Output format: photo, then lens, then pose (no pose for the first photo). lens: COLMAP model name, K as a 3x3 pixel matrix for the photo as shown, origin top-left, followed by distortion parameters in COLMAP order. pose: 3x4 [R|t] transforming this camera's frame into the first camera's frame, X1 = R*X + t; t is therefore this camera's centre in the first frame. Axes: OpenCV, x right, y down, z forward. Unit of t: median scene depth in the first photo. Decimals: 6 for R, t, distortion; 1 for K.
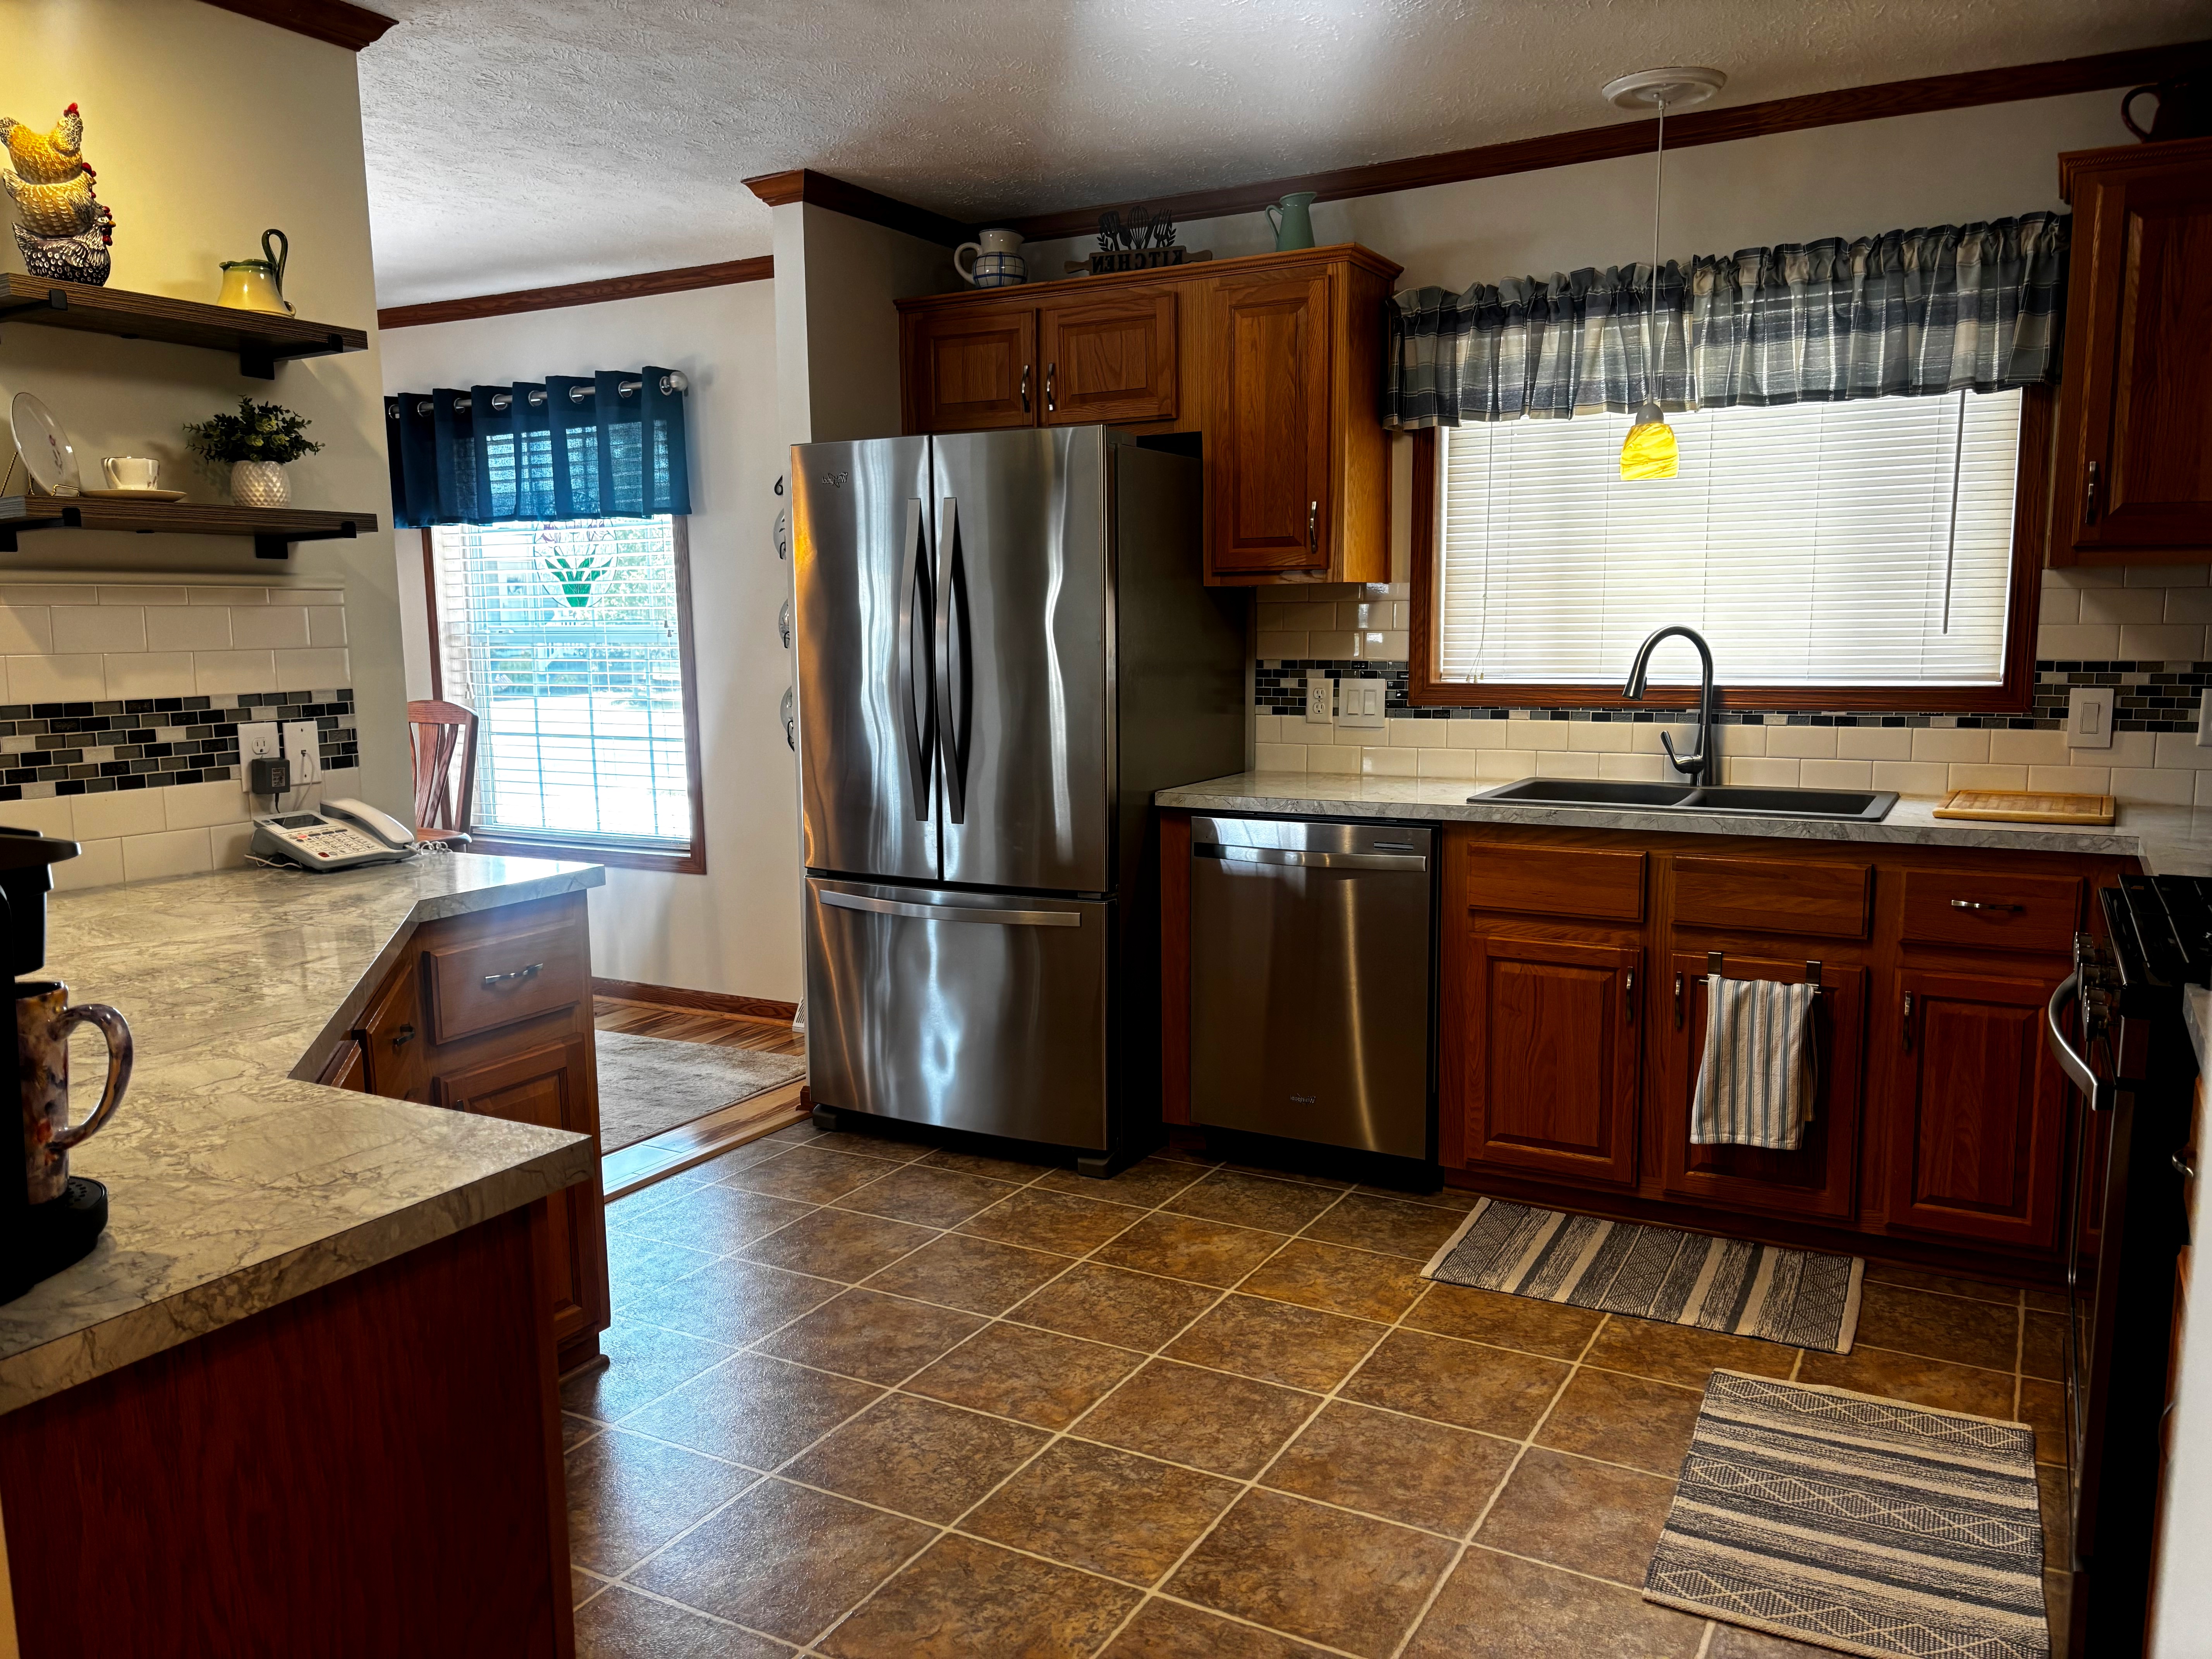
lens RADIAL K [[1680.6, 0, 1106.0], [0, 1680.6, 829.5], [0, 0, 1]] dist [0.051593, 0.001199]
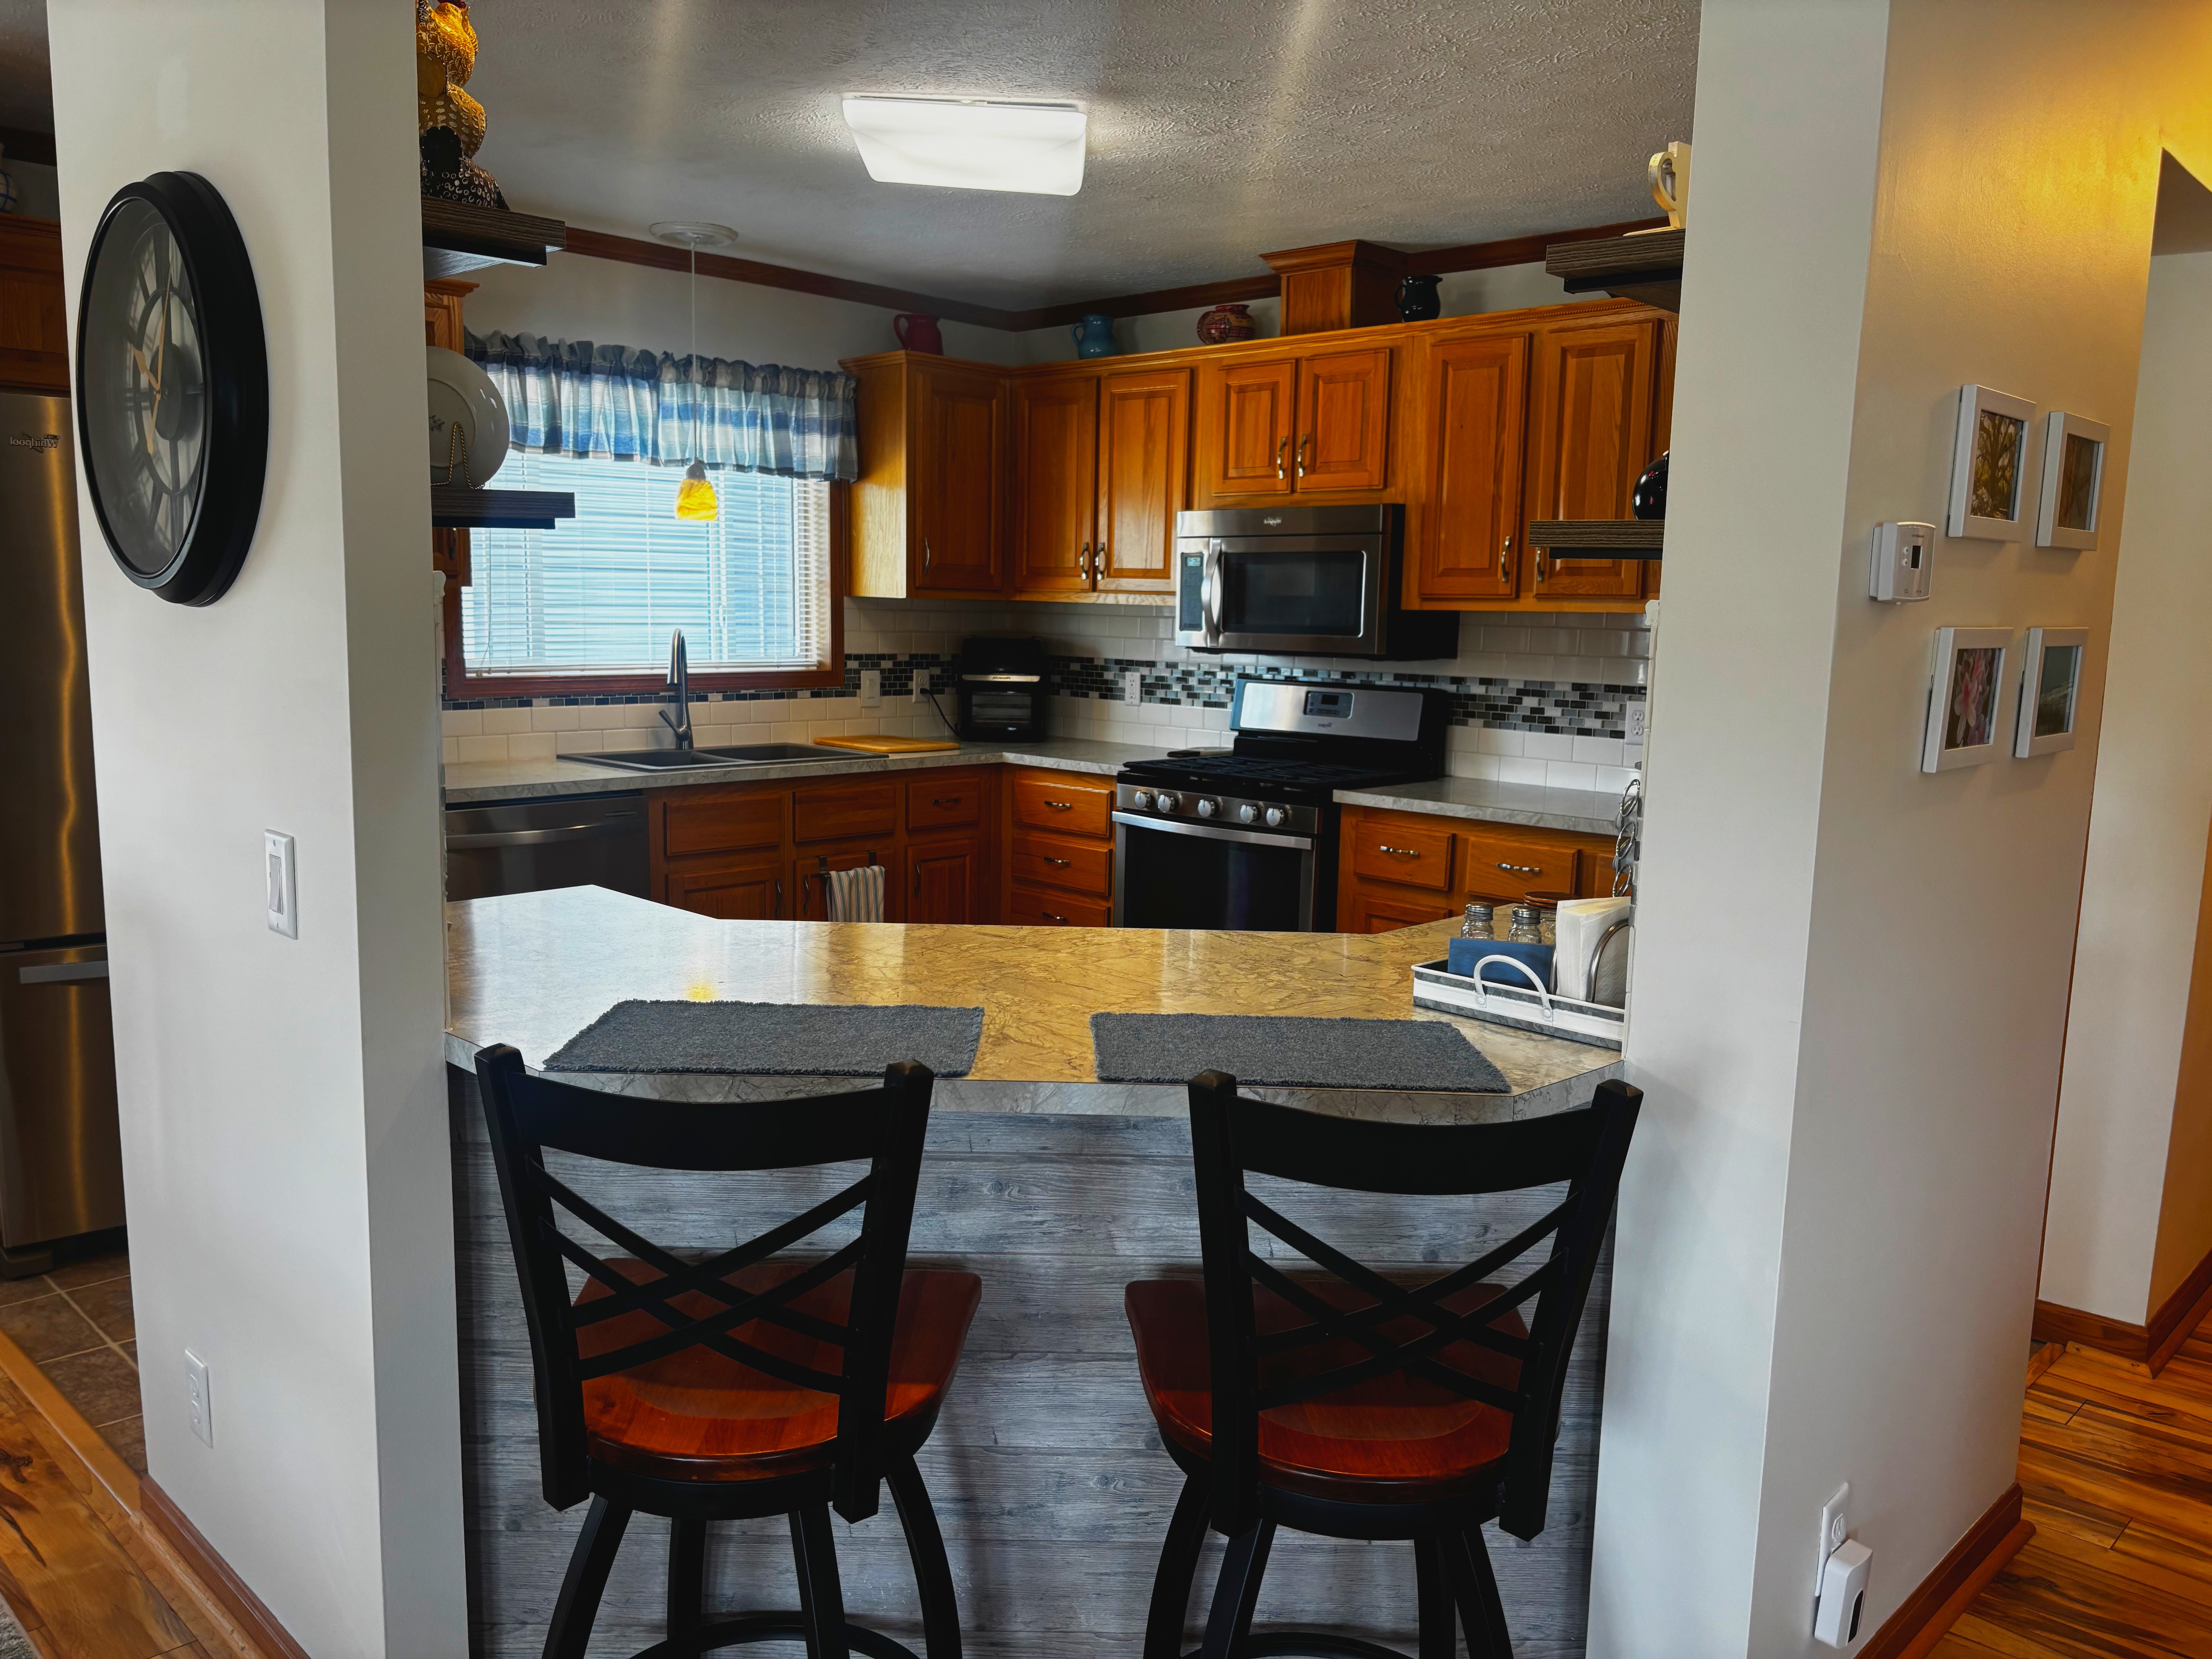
lens RADIAL K [[1680.6, 0, 1106.0], [0, 1680.6, 829.5], [0, 0, 1]] dist [0.051593, 0.001199]
pose [[0.268842, -0.114984, 0.956296, -0.914087], [0.101234, 0.990723, 0.090663, -0.054594], [-0.957849, 0.072435, 0.277988, 0.344425]]
